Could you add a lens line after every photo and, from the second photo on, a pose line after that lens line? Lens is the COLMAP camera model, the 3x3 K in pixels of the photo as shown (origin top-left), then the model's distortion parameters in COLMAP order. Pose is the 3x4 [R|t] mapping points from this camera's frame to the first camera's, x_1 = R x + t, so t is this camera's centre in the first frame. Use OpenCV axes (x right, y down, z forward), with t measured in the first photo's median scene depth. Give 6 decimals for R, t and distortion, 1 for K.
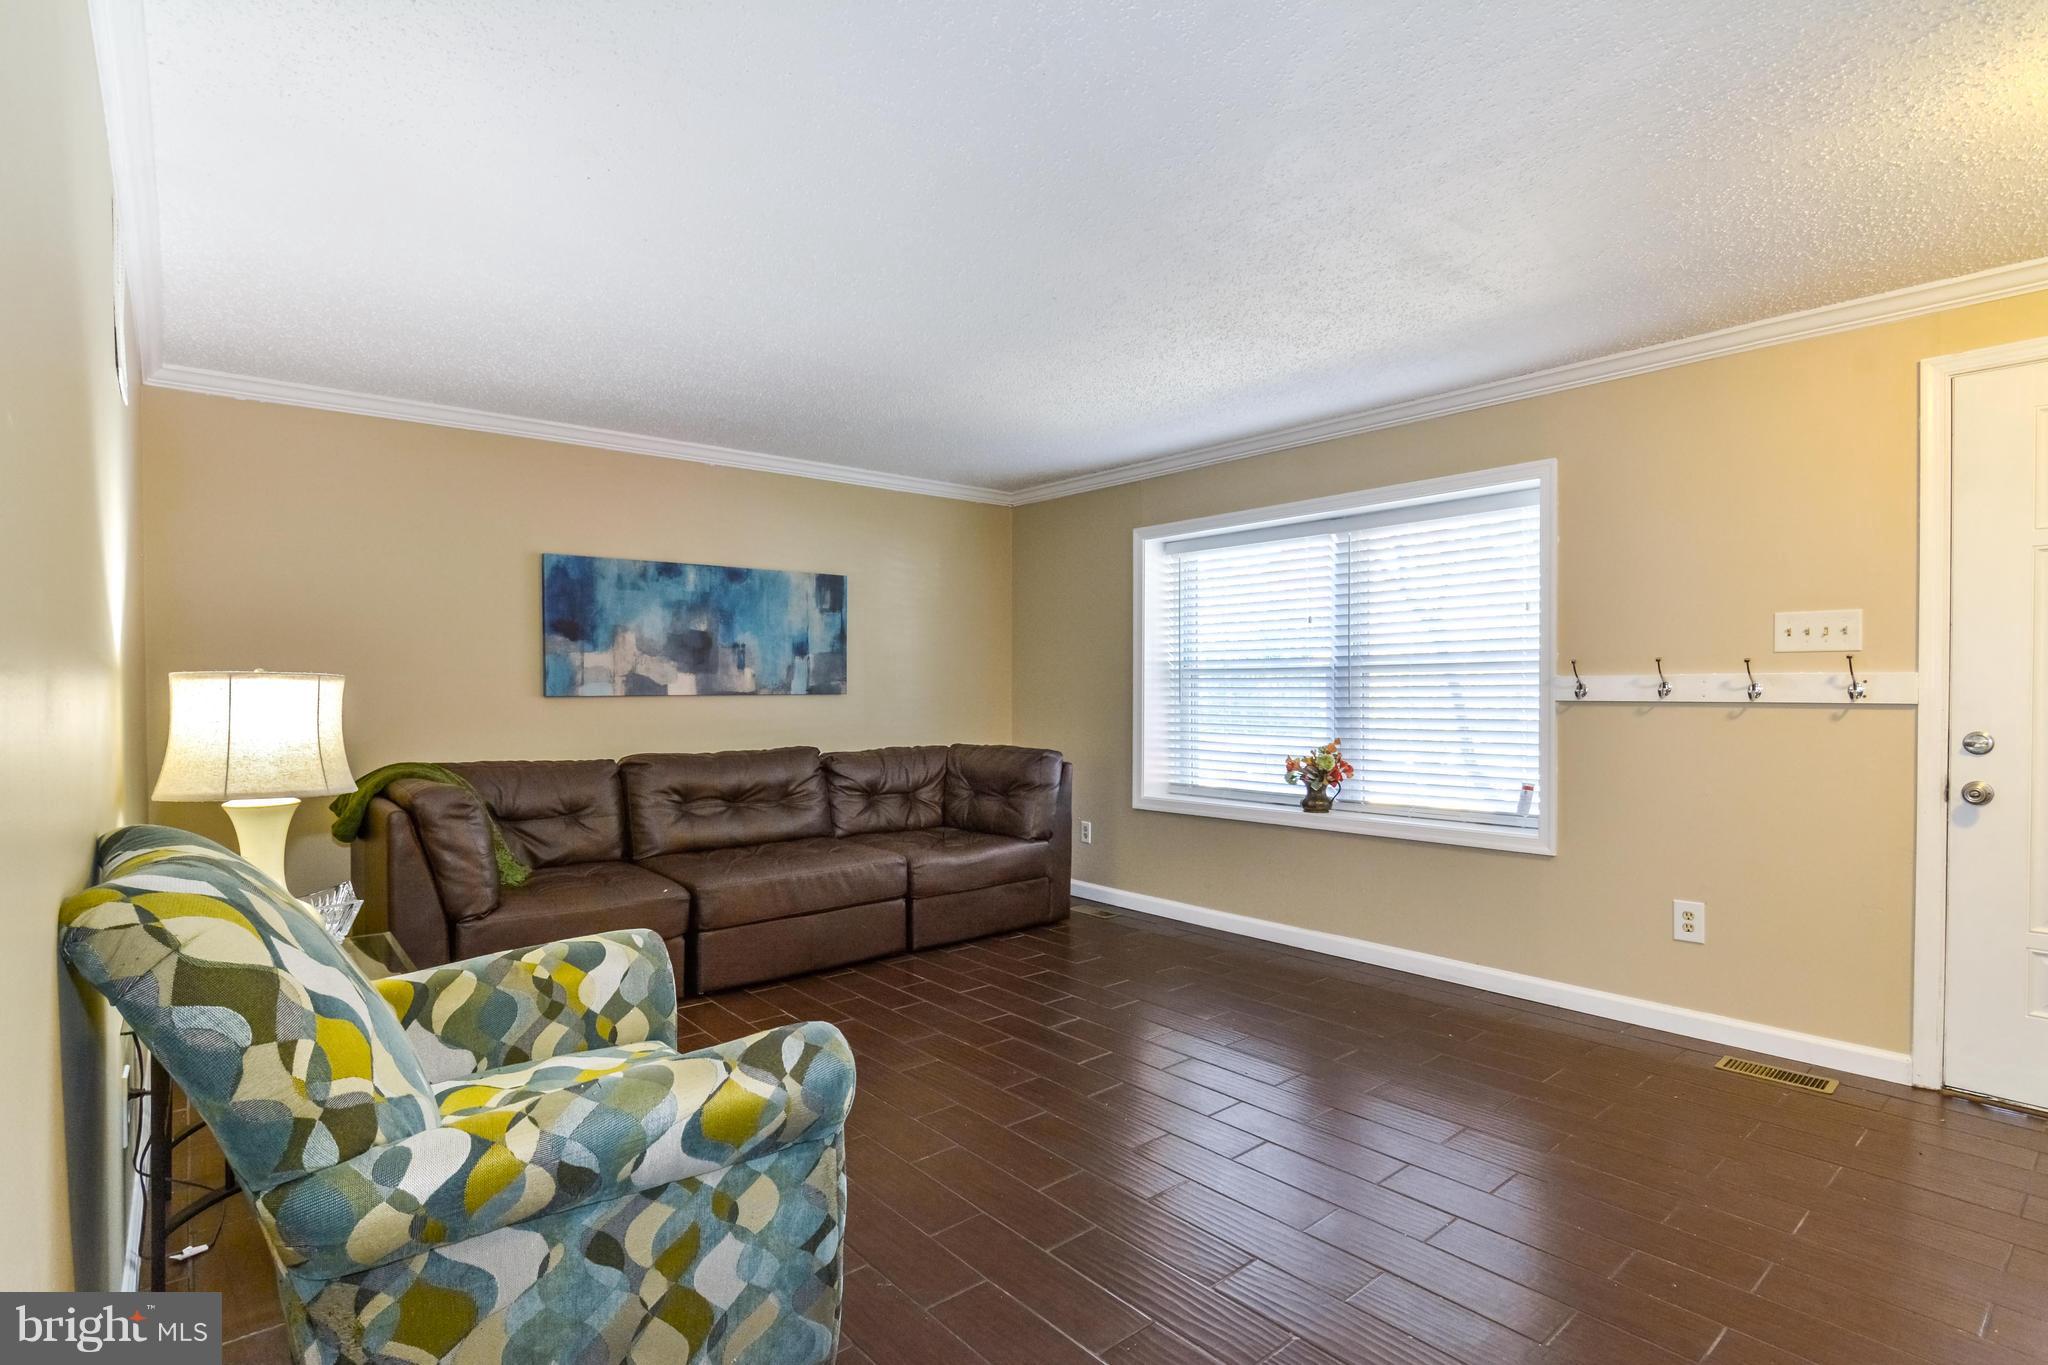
lens RADIAL K [[990.8, 0, 1006.1], [0, 990.8, 706.9], [0, 0, 1]] dist [-0.025942, 0.008892]
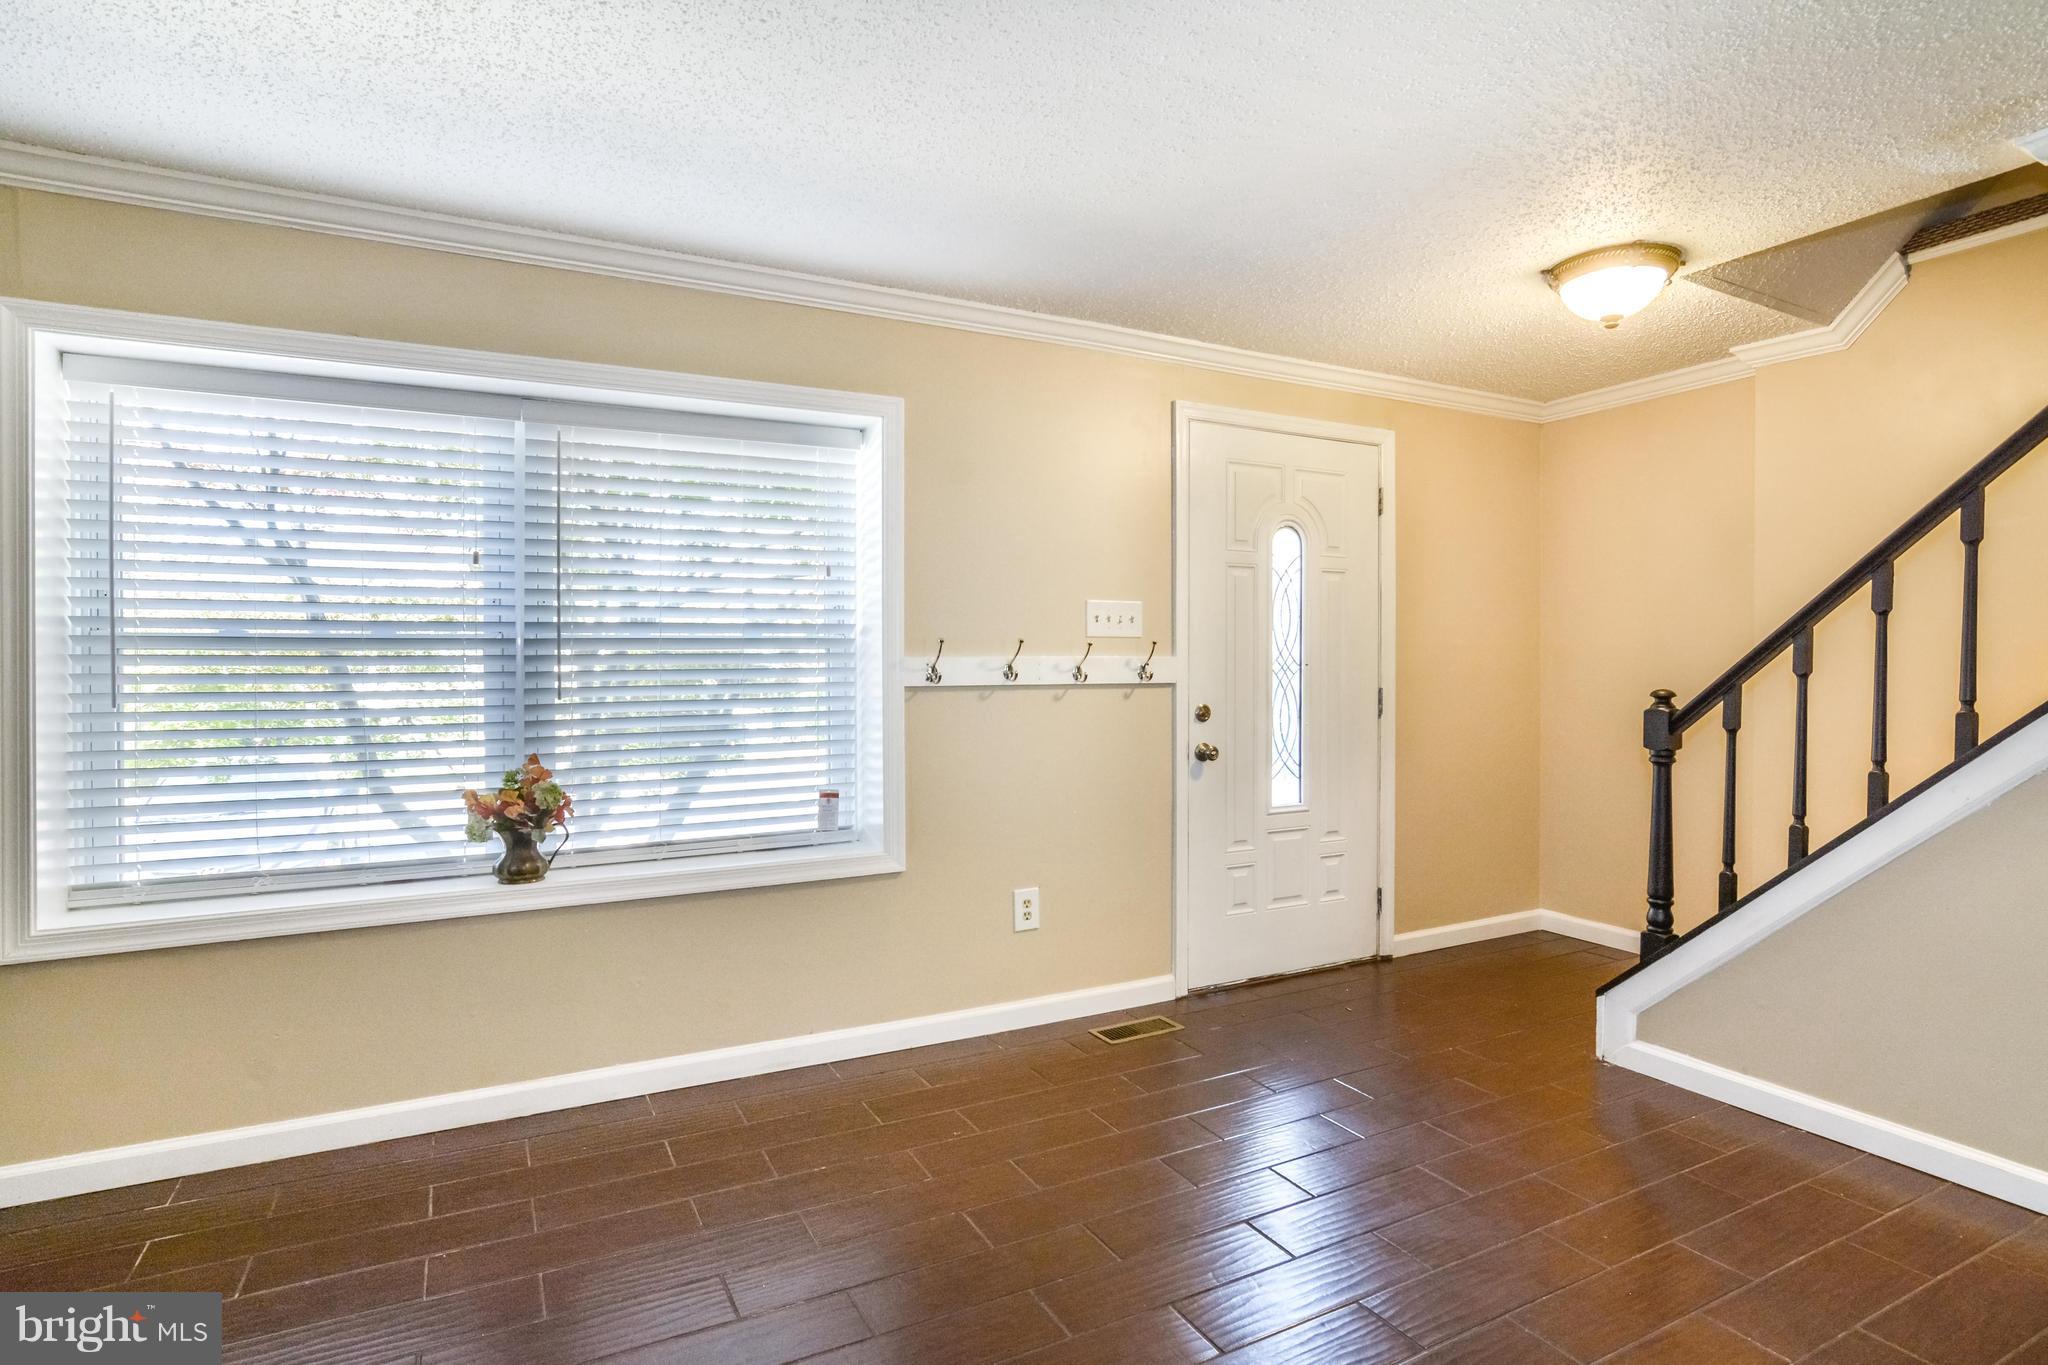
lens RADIAL K [[1019.4, 0, 1024.0], [0, 1019.4, 682.5], [0, 0, 1]] dist [-0.026183, 0.000900]
pose [[0.219386, -0.005864, 0.975620, -0.291684], [0.026179, 0.999657, 0.000122, -0.007356], [-0.975287, 0.025514, 0.219465, 0.770110]]
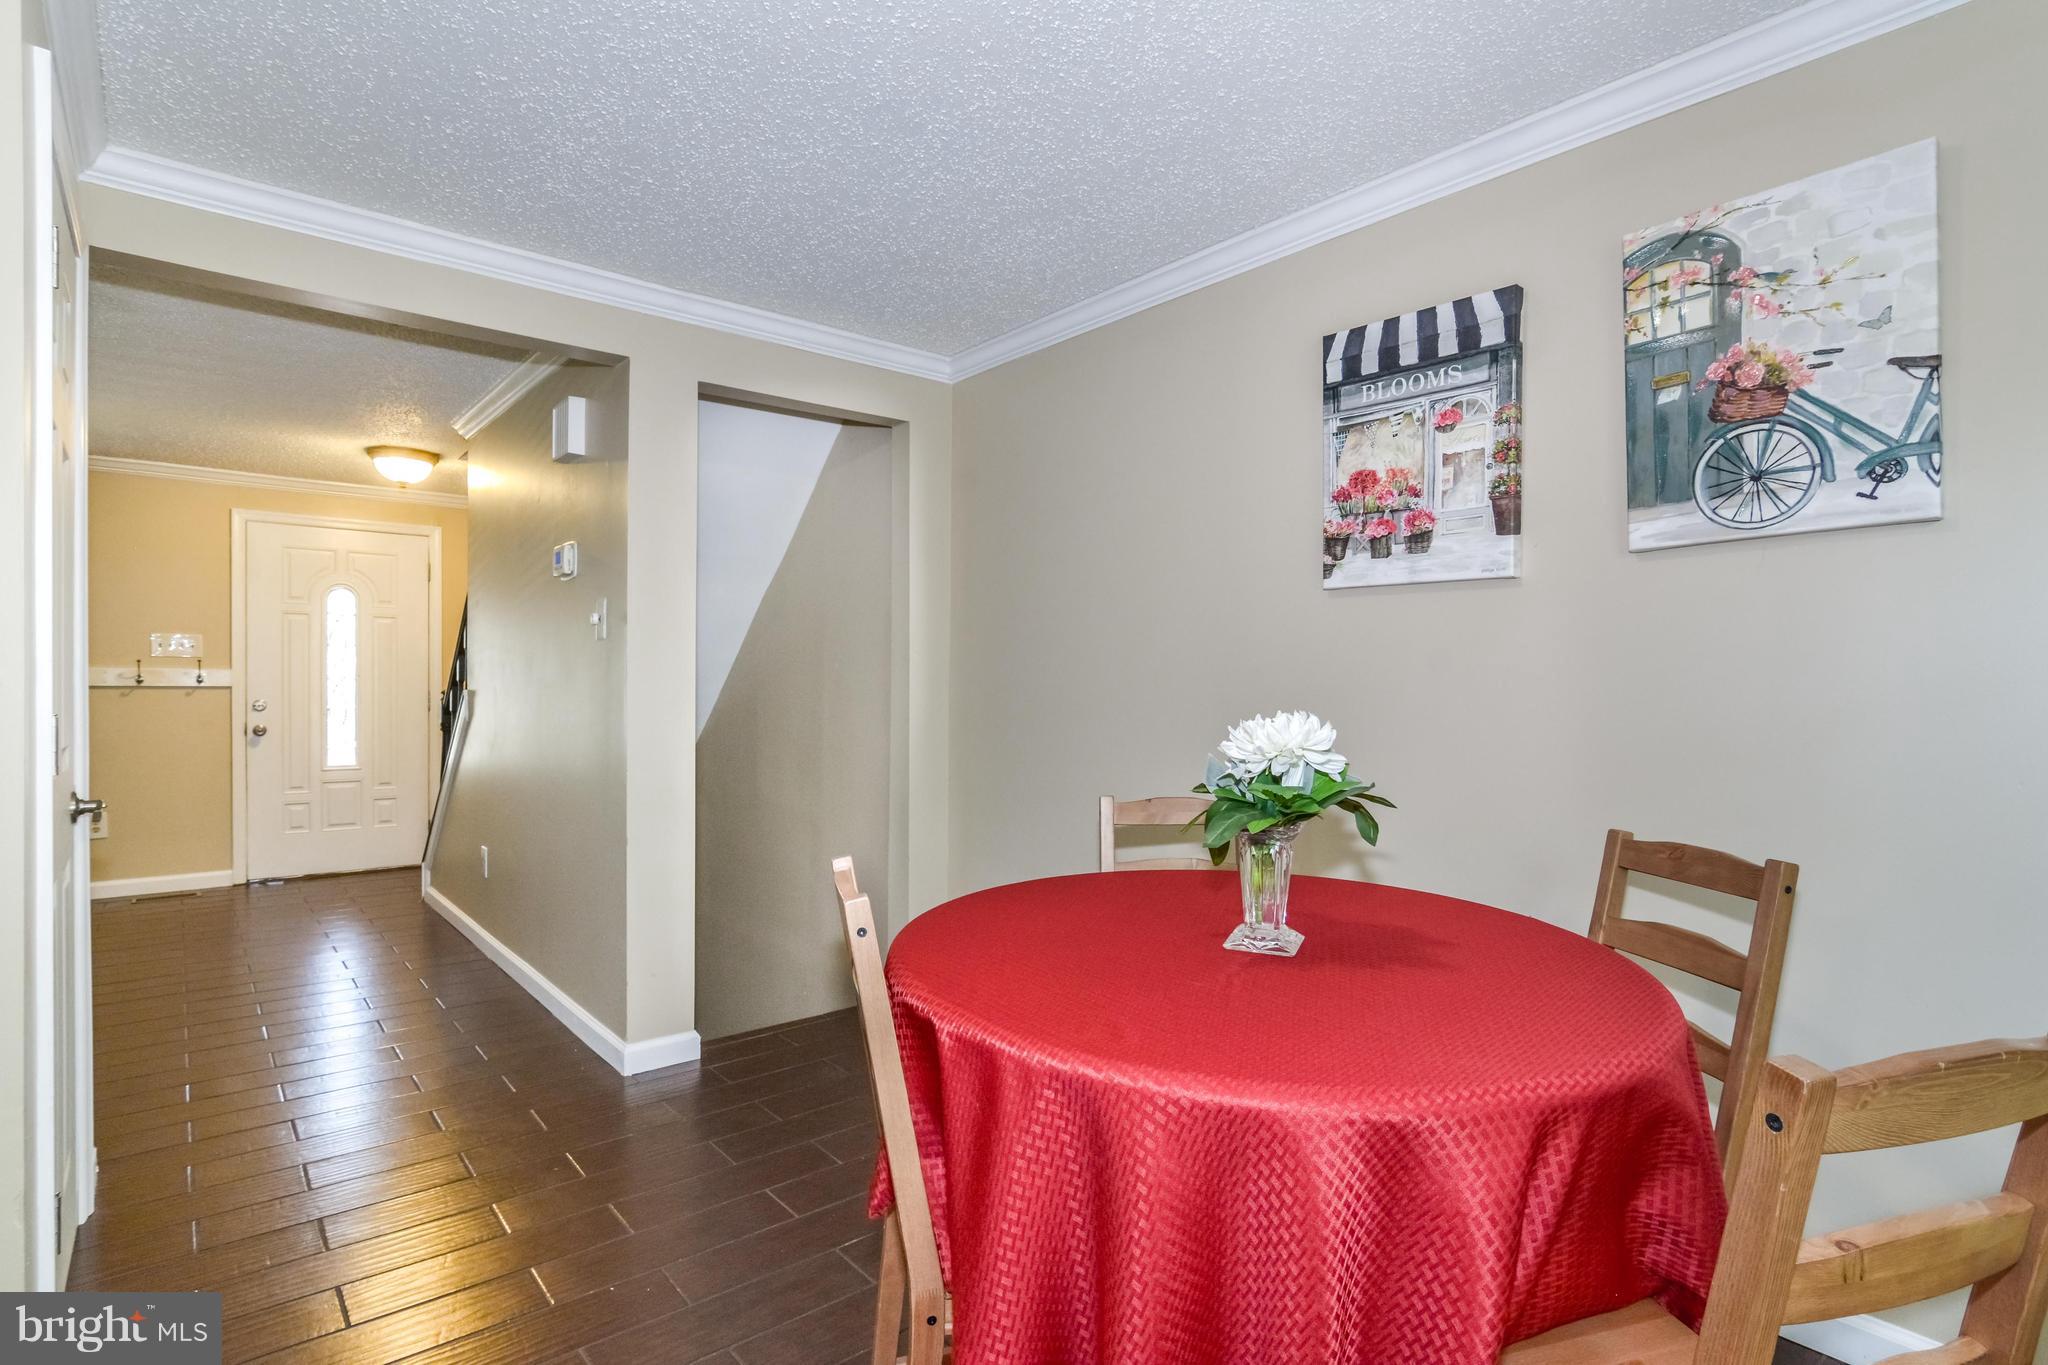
lens RADIAL K [[1011.2, 0, 996.1], [0, 1011.2, 700.1], [0, 0, 1]] dist [-0.024825, 0.005926]
pose [[-0.001234, -0.012359, 0.999923, -0.887535], [0.011143, 0.999861, 0.012372, 0.014095], [-0.999937, 0.011158, -0.001096, -0.433820]]
